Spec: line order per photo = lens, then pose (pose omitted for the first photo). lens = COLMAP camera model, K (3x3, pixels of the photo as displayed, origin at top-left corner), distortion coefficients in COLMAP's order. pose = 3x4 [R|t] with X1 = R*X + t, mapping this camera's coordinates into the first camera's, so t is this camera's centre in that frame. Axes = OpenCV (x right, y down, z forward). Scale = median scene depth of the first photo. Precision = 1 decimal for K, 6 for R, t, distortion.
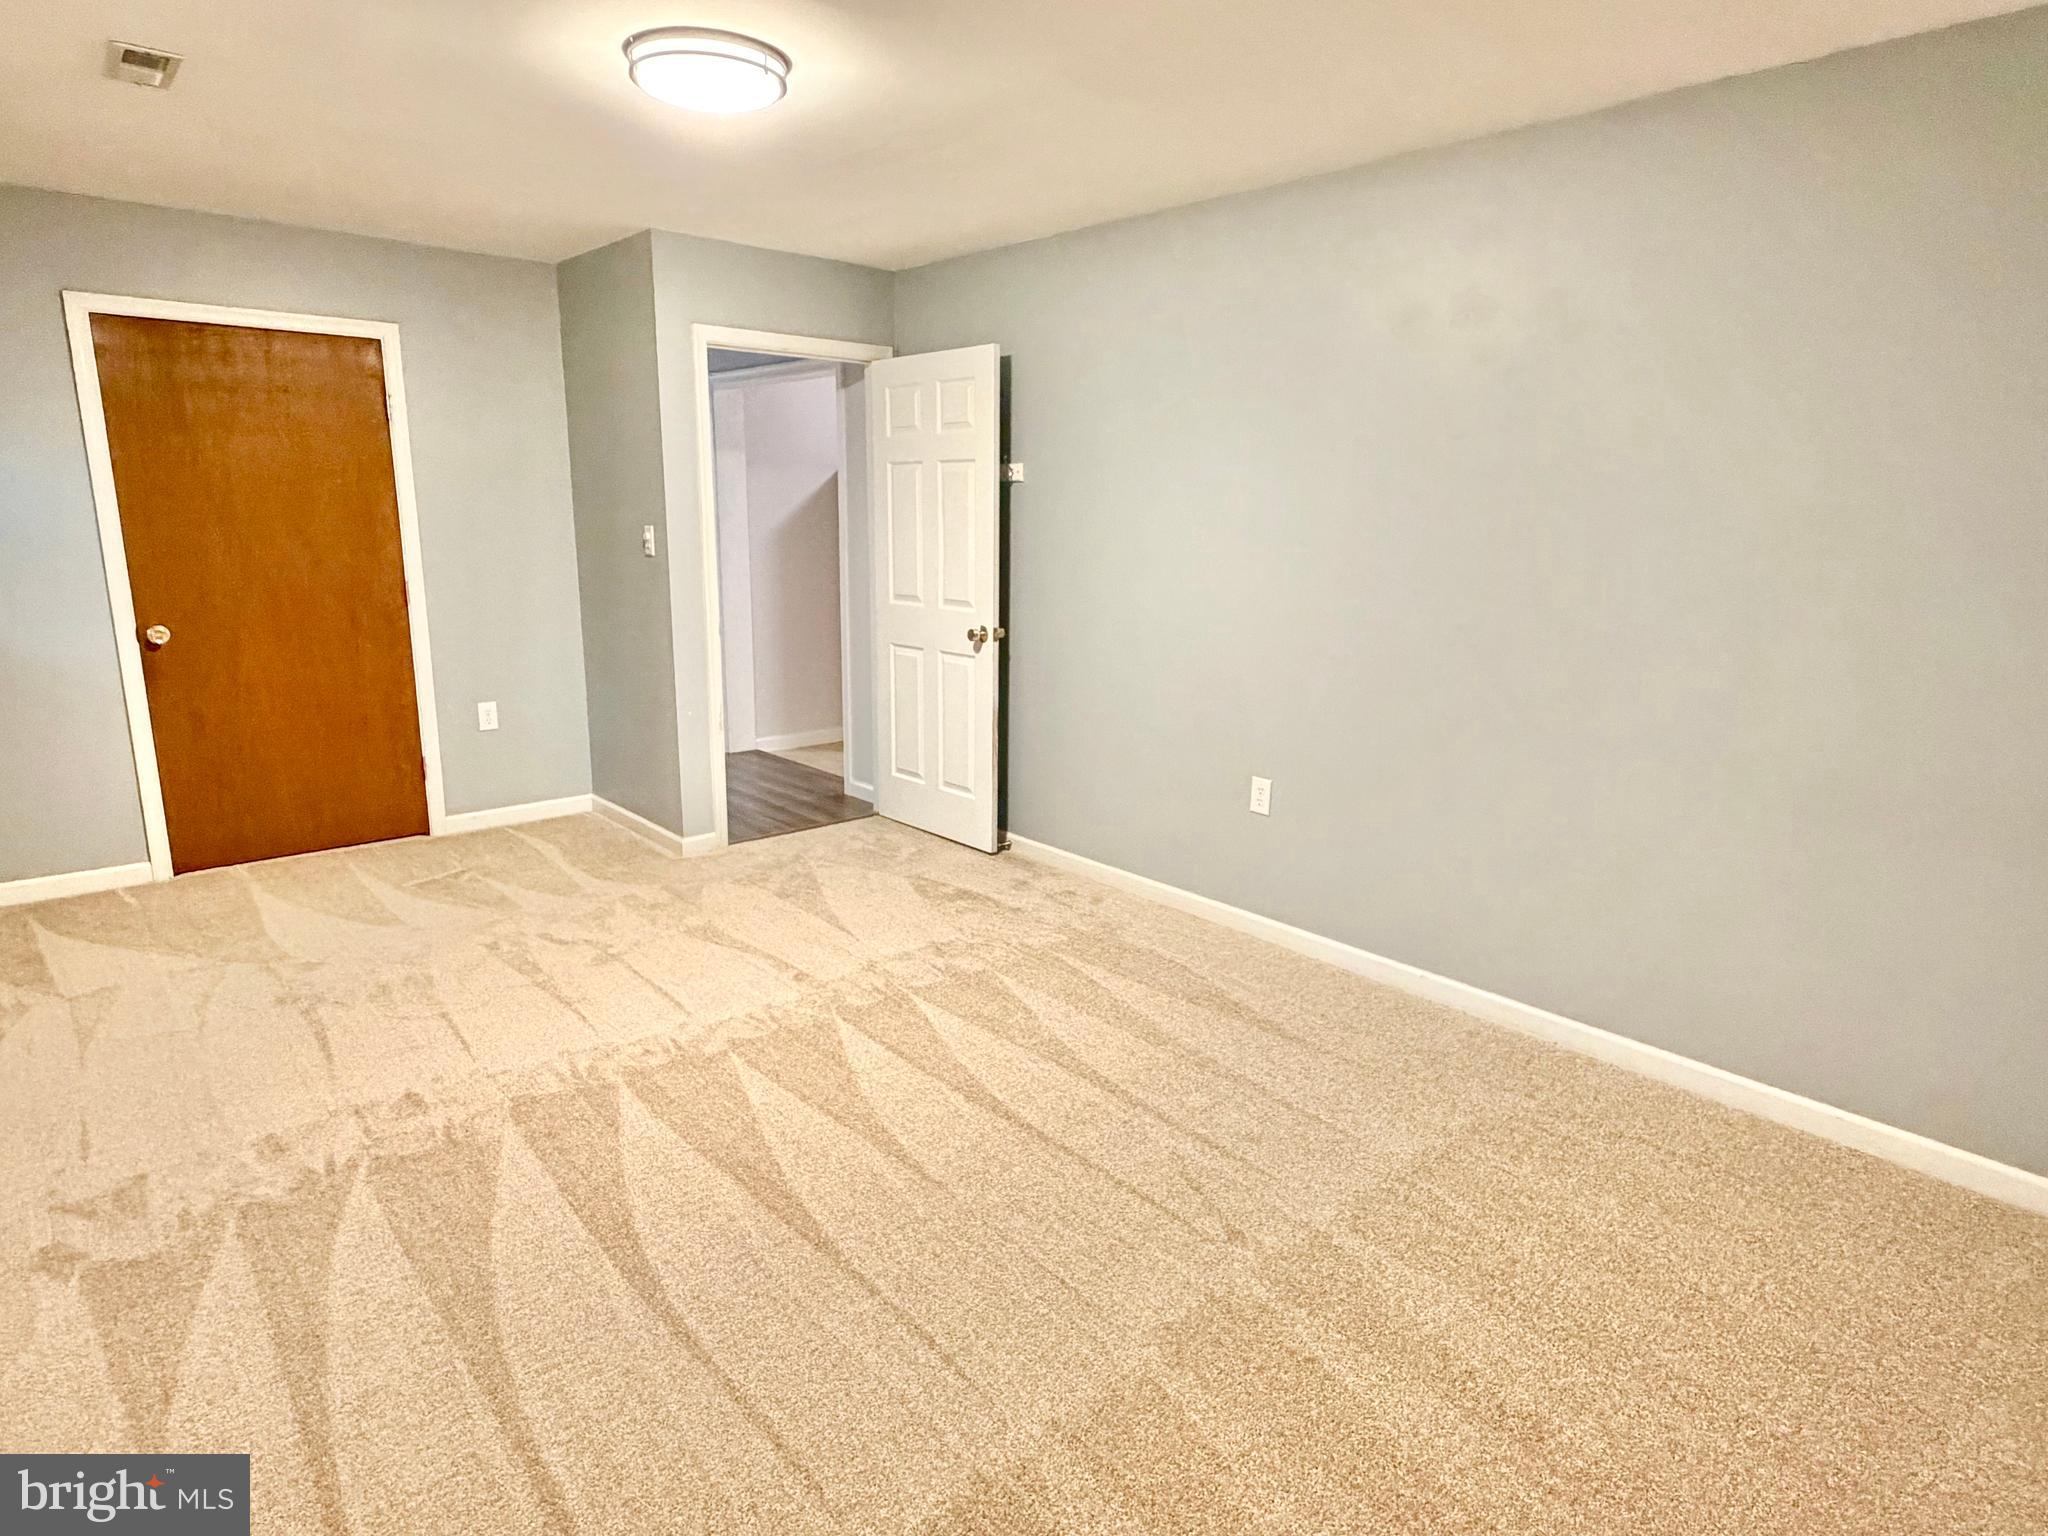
lens RADIAL K [[1158.0, 0, 1024.0], [0, 1158.0, 768.0], [0, 0, 1]] dist [-0.000344, 0.000893]
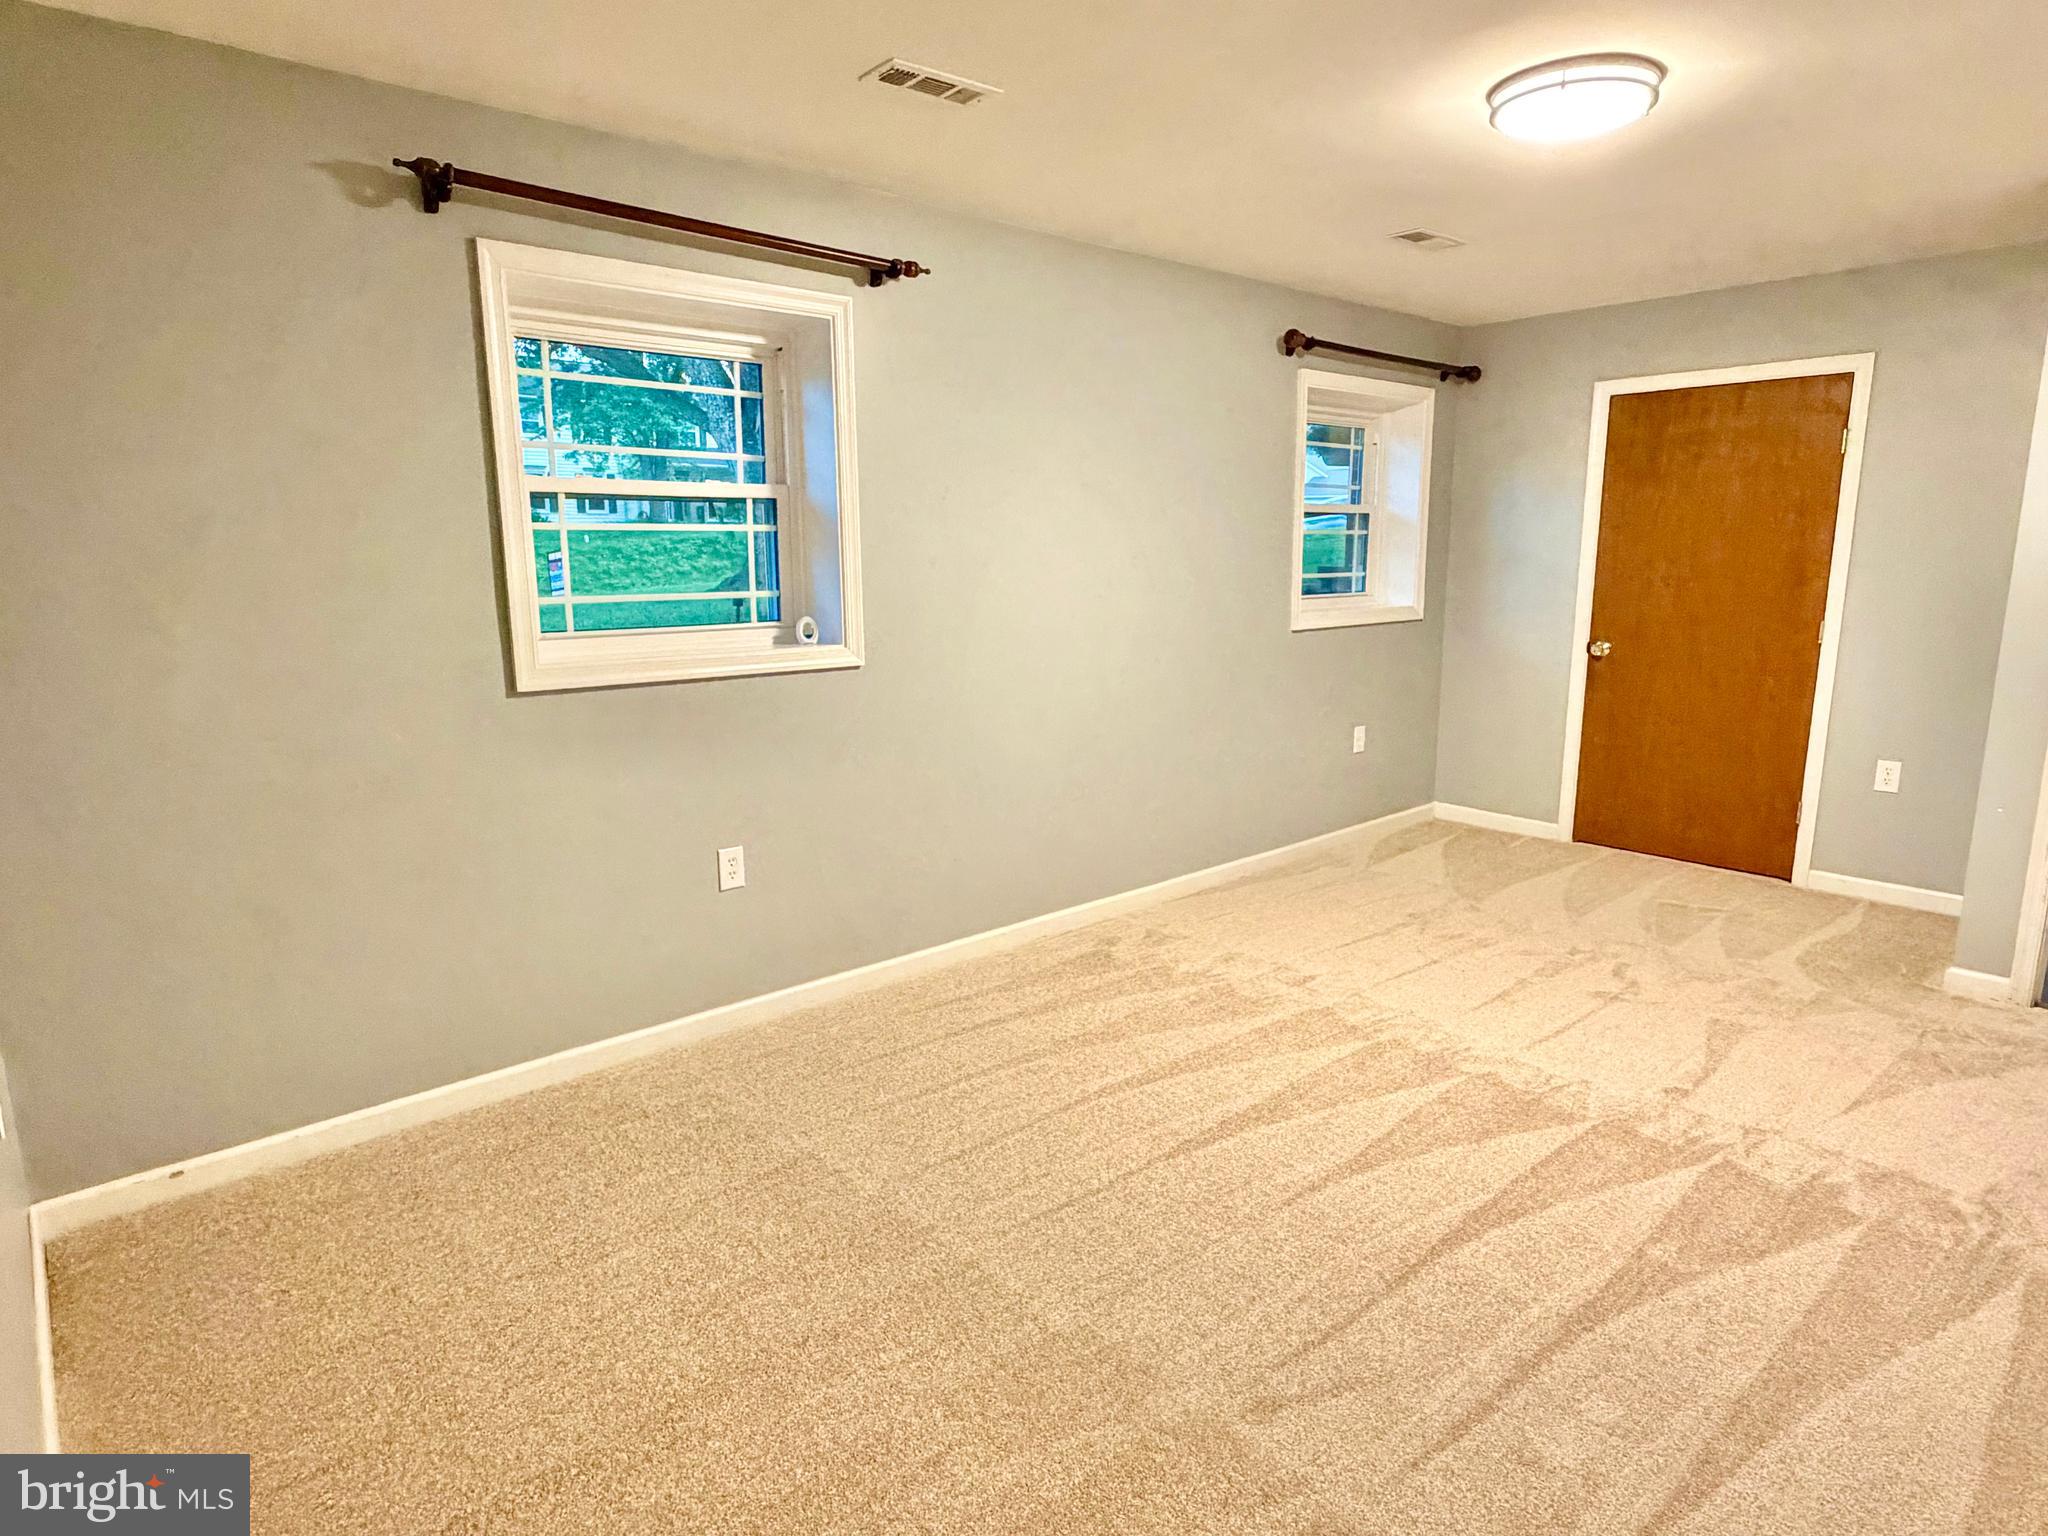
lens RADIAL K [[1158.0, 0, 1024.0], [0, 1158.0, 768.0], [0, 0, 1]] dist [-0.000344, 0.000893]
pose [[-0.012062, 0.174837, -0.984523, 0.545930], [-0.216989, 0.960675, 0.173261, -0.079704], [0.976100, 0.215720, 0.026350, 0.428586]]
